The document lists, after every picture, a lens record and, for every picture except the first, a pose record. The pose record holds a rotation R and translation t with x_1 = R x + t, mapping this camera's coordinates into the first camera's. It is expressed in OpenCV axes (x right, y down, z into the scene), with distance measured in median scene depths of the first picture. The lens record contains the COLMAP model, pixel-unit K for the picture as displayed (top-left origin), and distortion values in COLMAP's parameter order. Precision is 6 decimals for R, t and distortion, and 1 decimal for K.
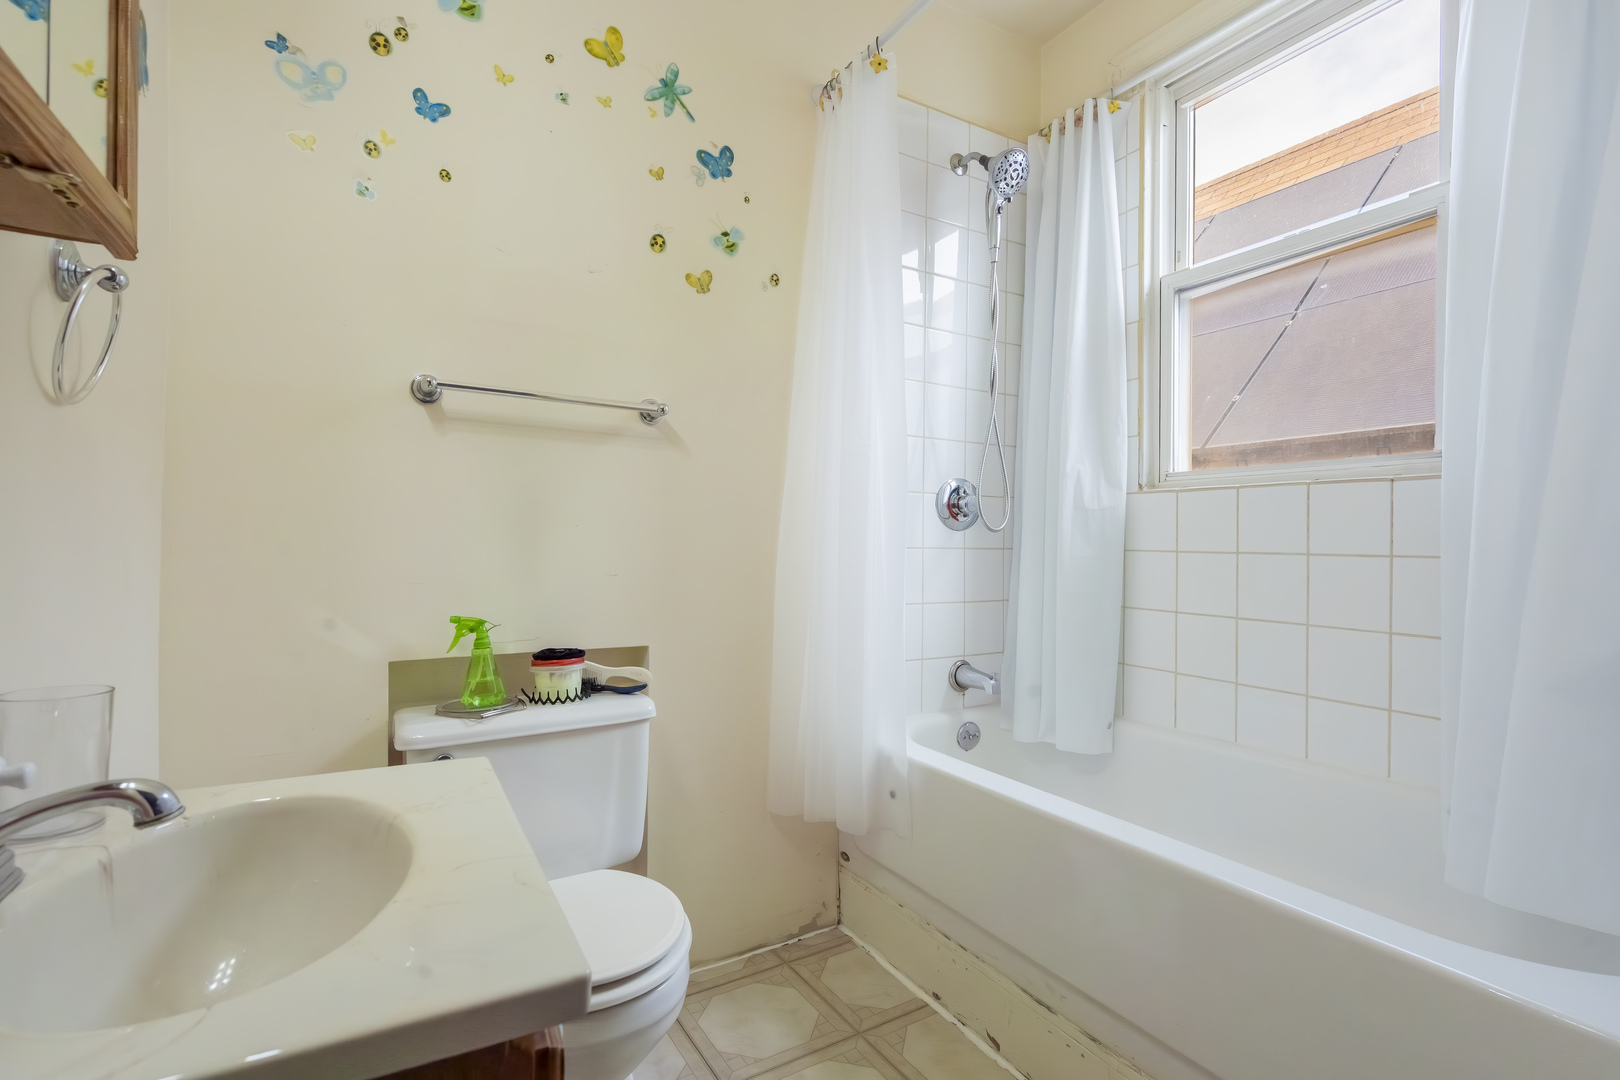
lens RADIAL K [[716.2, 0, 810.0], [0, 716.2, 540.0], [0, 0, 1]] dist [-0.000064, -0.000065]
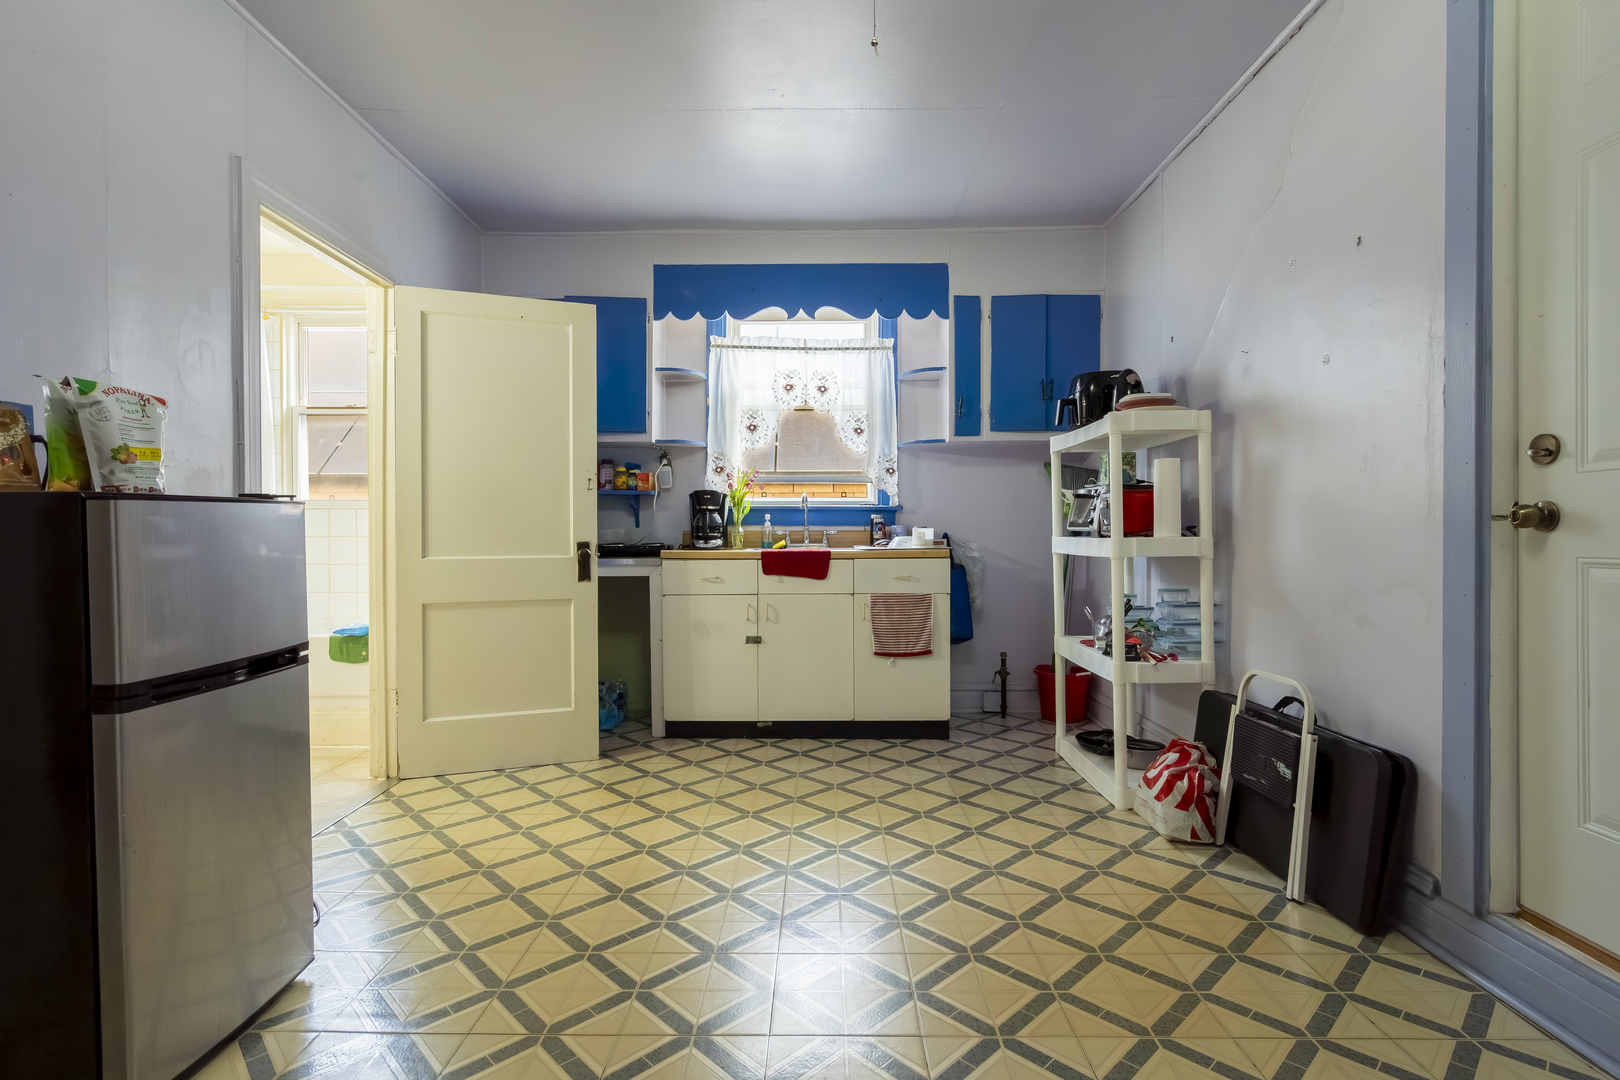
lens RADIAL K [[791.0, 0, 810.0], [0, 791.0, 540.0], [0, 0, 1]] dist [0.001493, 0.000227]
pose [[0.498575, -0.012827, 0.866752, -0.742336], [0.009582, 0.999911, 0.009286, 0.013610], [-0.866793, 0.003675, 0.498654, -1.418805]]
